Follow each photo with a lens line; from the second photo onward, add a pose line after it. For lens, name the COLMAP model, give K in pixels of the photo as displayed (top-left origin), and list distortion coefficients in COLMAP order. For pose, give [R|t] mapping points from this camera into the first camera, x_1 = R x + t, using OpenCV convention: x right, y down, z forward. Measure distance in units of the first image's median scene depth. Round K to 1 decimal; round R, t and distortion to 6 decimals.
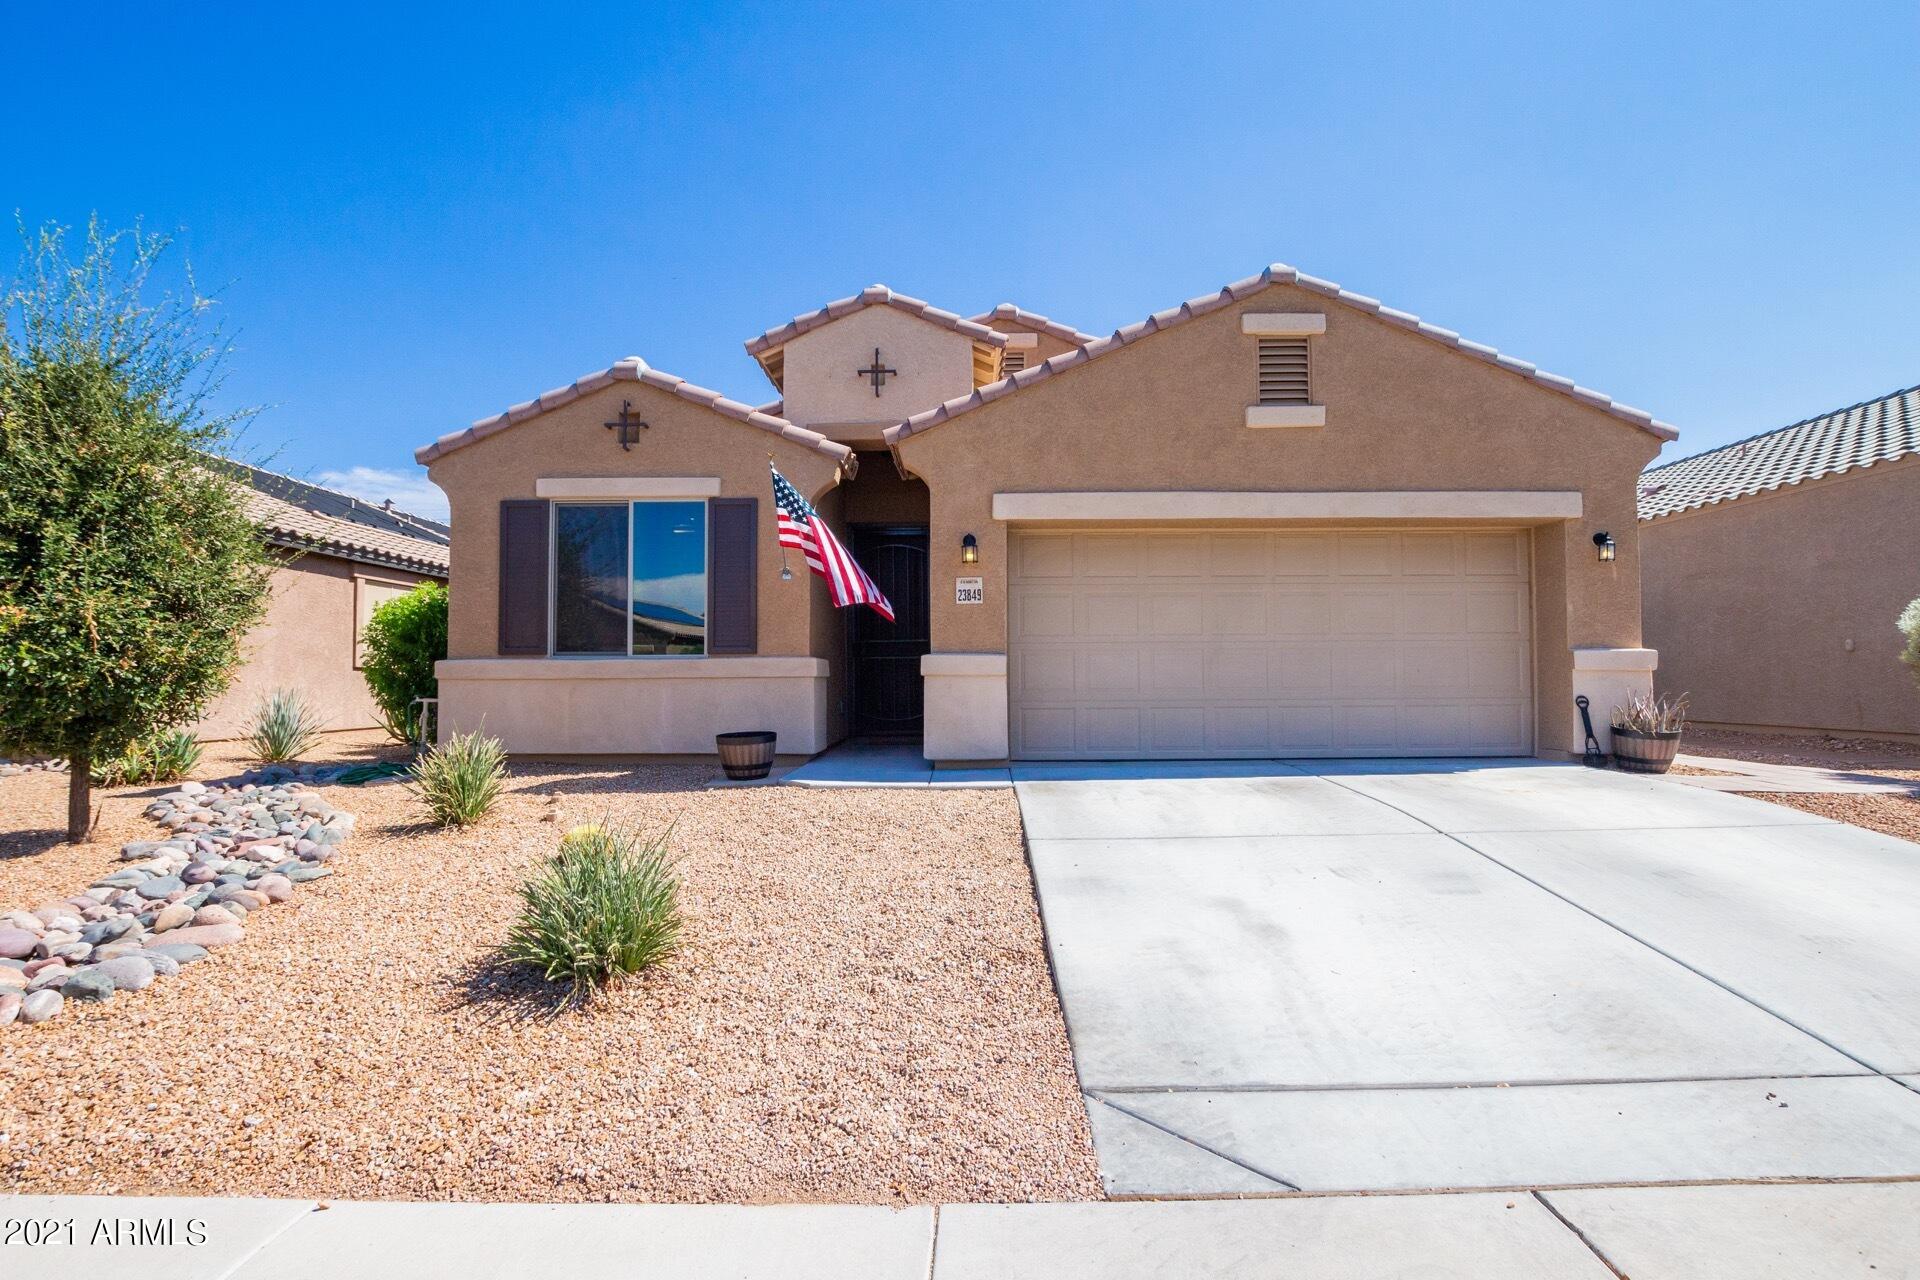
lens RADIAL K [[891.0, 0, 960.8], [0, 891.0, 649.7], [0, 0, 1]] dist [-0.003953, -0.000143]
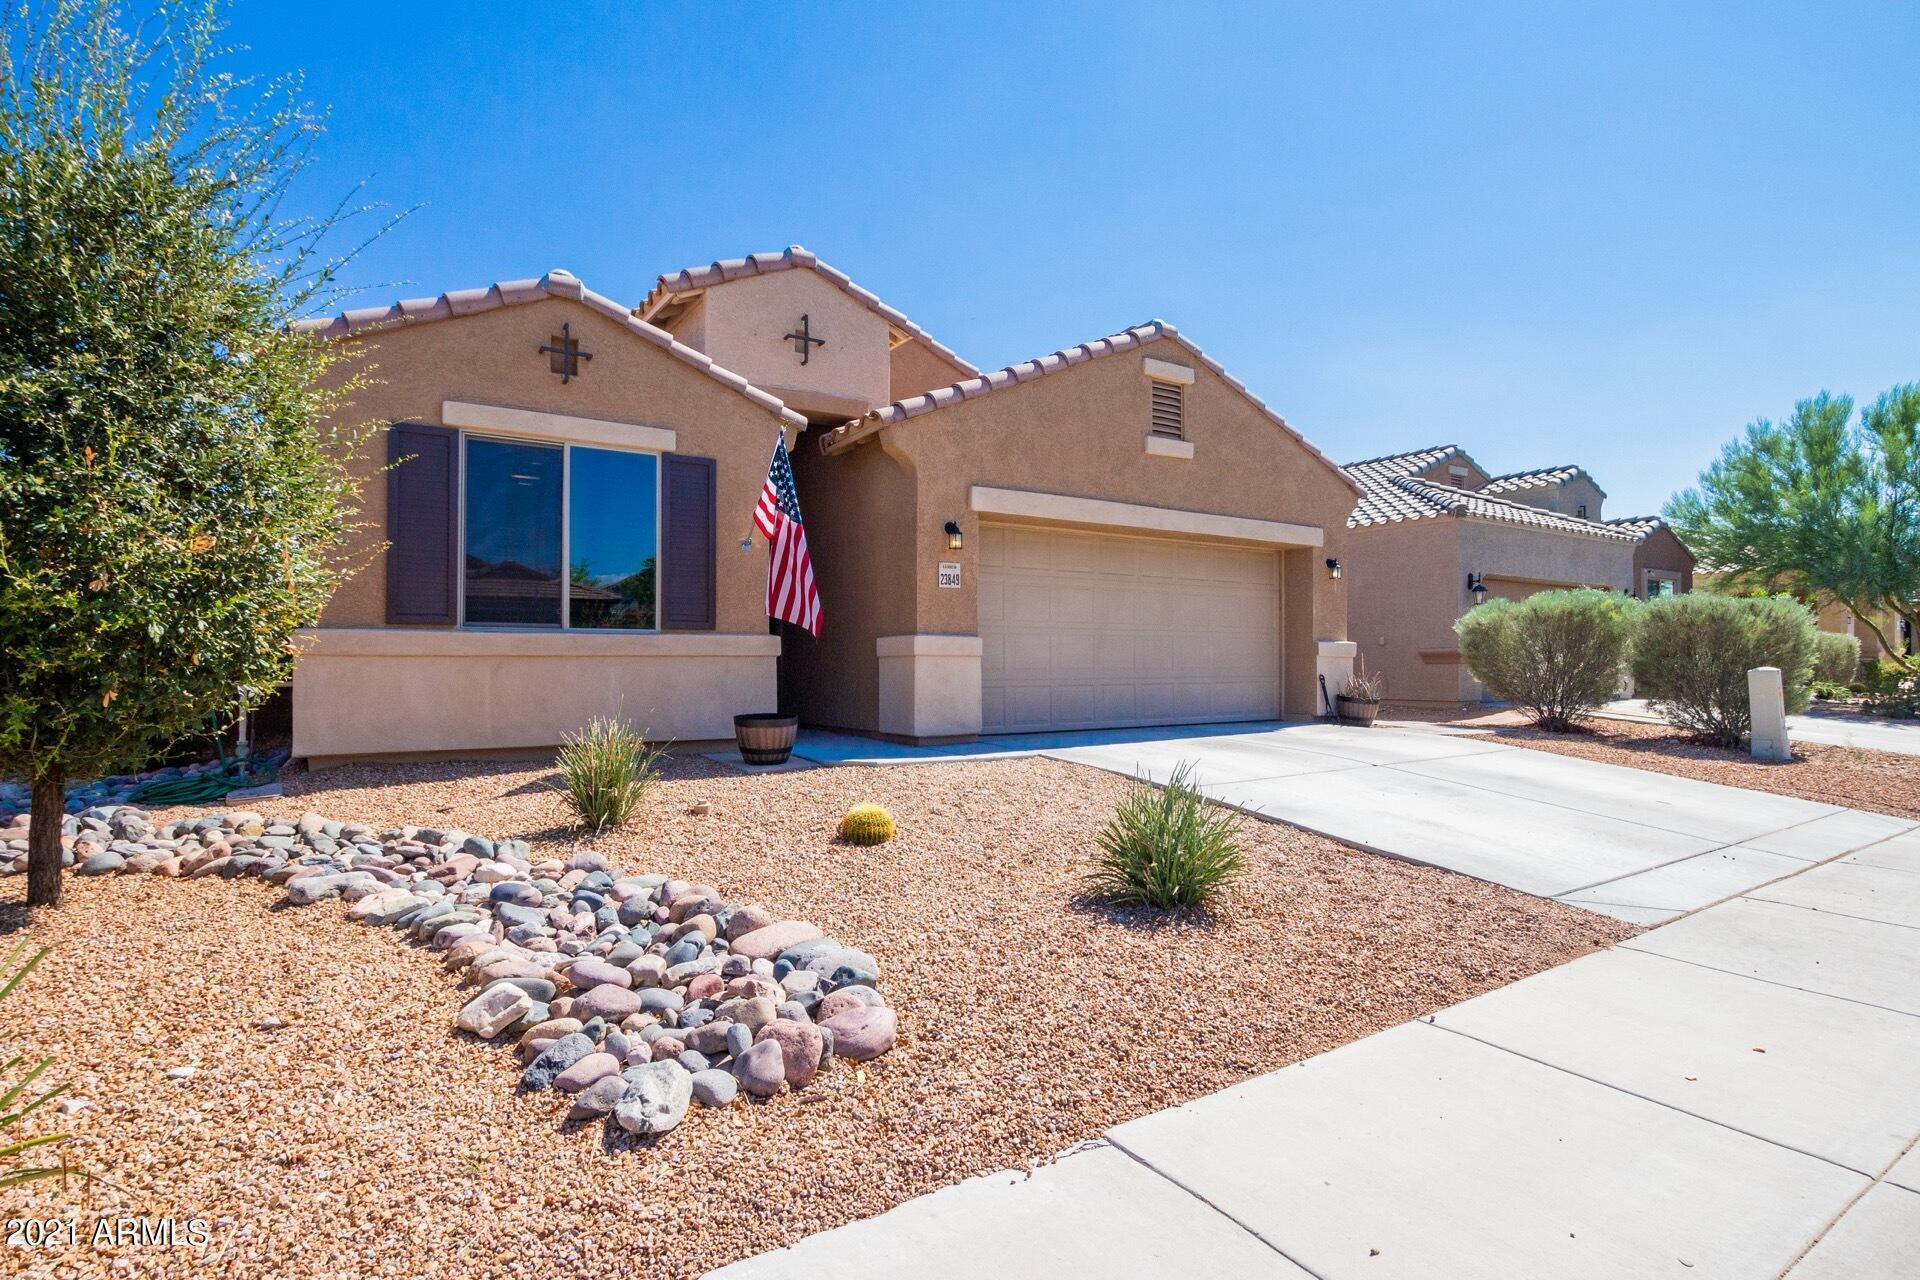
lens RADIAL K [[931.7, 0, 963.0], [0, 931.7, 649.3], [0, 0, 1]] dist [0.012135, 0.000169]
pose [[0.843593, 0.011754, 0.536854, -0.562471], [-0.022413, 0.999660, 0.013333, 0.006090], [-0.536515, -0.023280, 0.843570, 0.057902]]
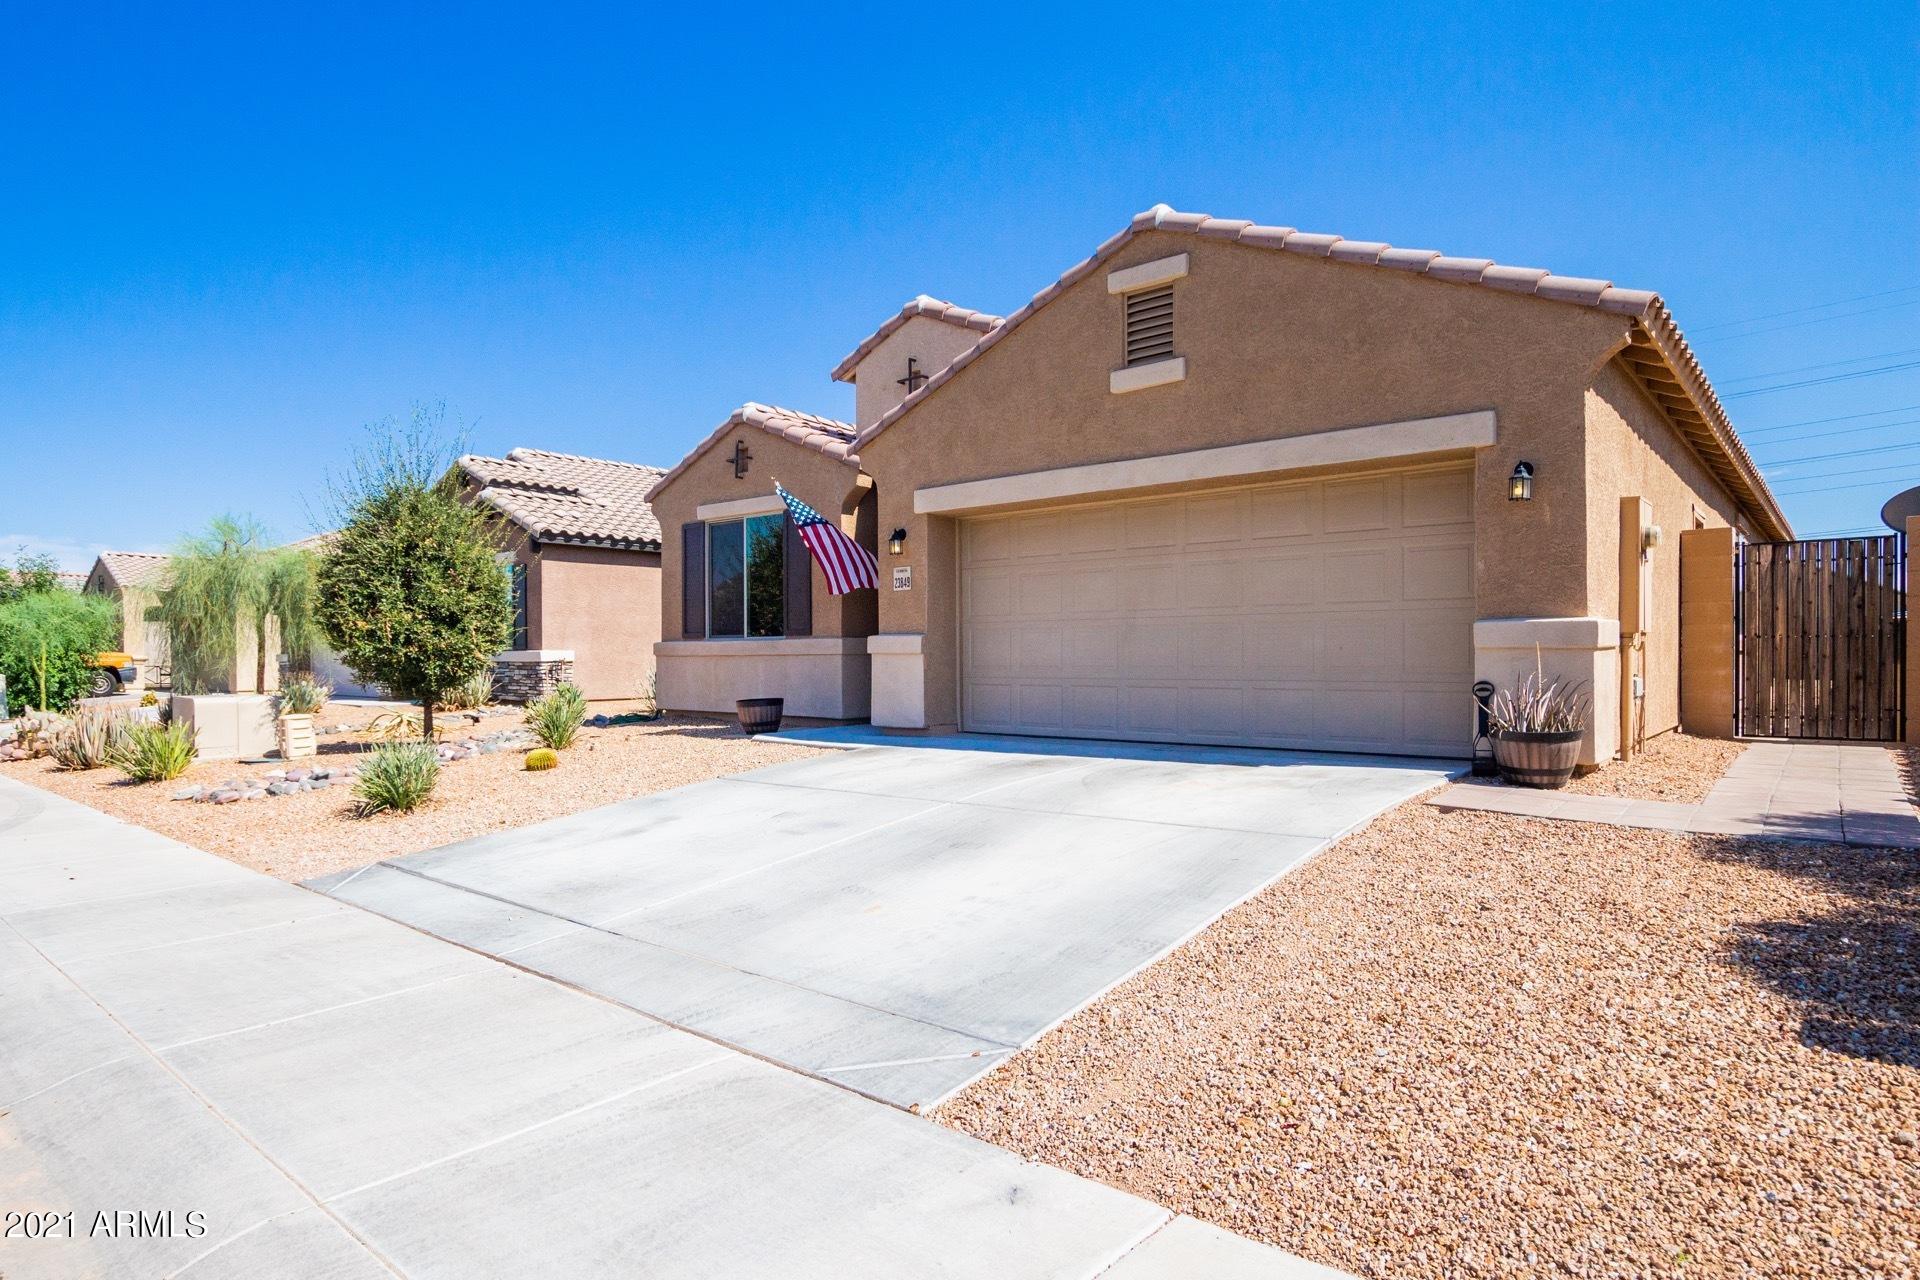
lens RADIAL K [[1086.7, 0, 960.0], [0, 1086.7, 640.0], [0, 0, 1]] dist [0.029662, -0.000100]
pose [[0.760671, -0.007279, -0.649097, 0.948556], [0.025204, 0.999514, 0.018328, -0.011826], [0.648648, -0.030301, 0.760485, -0.001963]]
